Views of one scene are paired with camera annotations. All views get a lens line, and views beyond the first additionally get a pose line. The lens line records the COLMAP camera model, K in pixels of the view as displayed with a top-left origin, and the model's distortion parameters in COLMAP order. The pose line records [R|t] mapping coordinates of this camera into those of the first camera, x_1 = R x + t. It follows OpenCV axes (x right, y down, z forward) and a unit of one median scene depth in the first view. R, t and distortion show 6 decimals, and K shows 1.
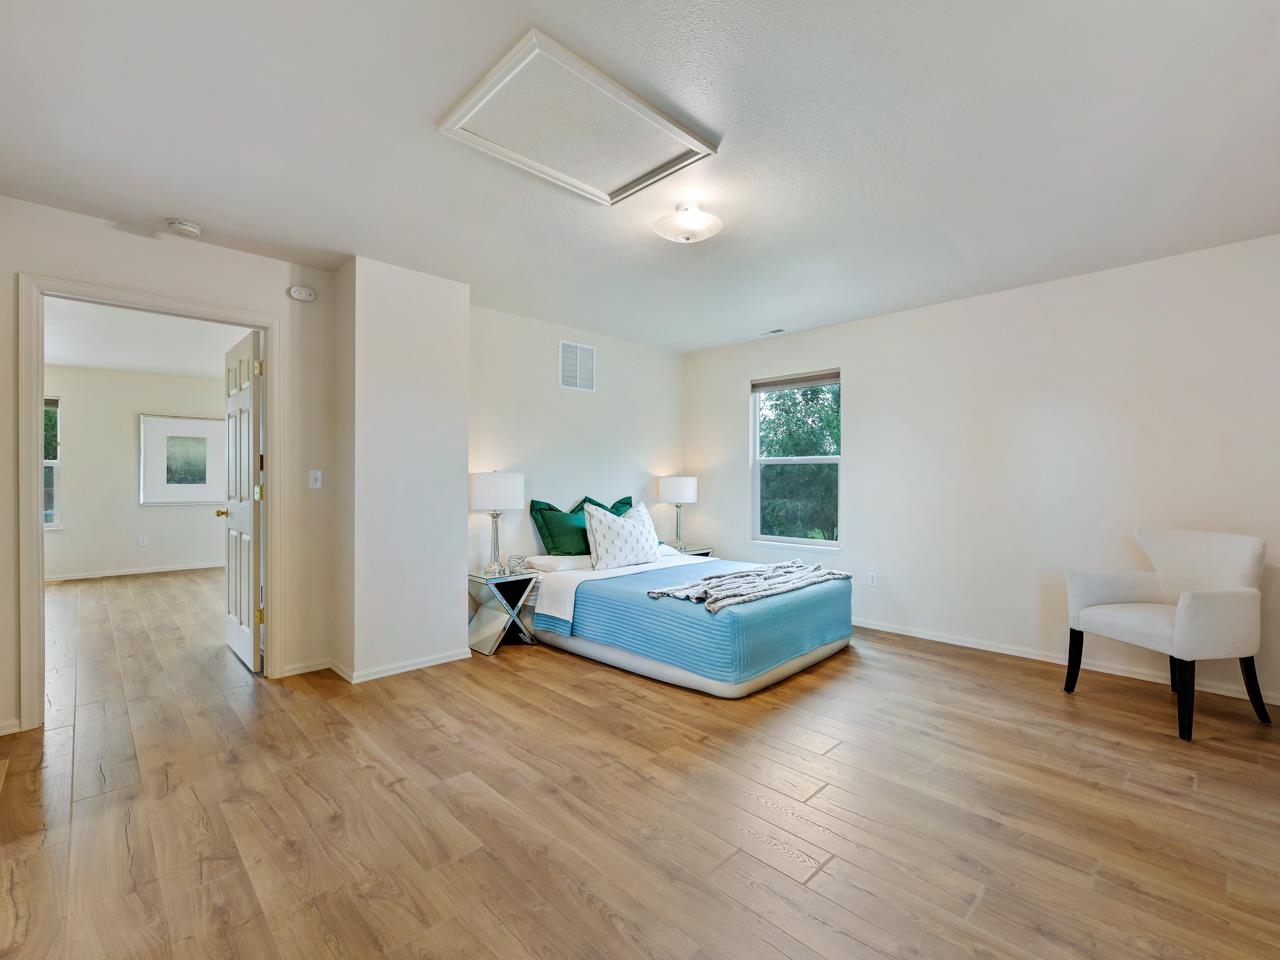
lens RADIAL K [[563.2, 0, 641.4], [0, 563.2, 489.3], [0, 0, 1]] dist [0.003339, 0.000716]
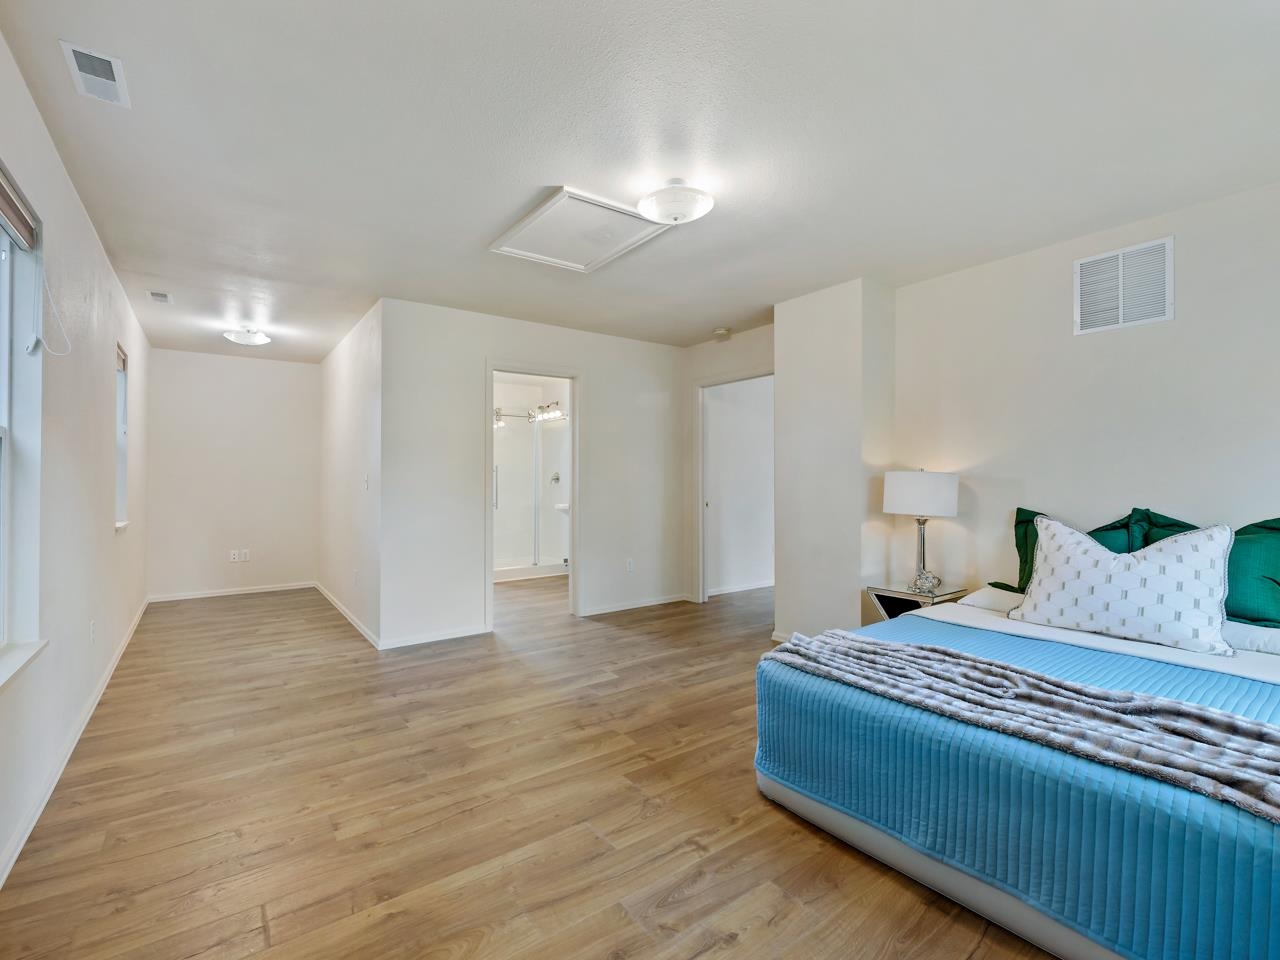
lens RADIAL K [[583.9, 0, 643.2], [0, 583.9, 482.0], [0, 0, 1]] dist [0.002433, -0.000017]
pose [[-0.128676, 0.004007, -0.991679, 0.921975], [-0.013648, 0.999890, 0.005811, -0.017260], [0.991593, 0.014282, -0.128607, 0.956186]]
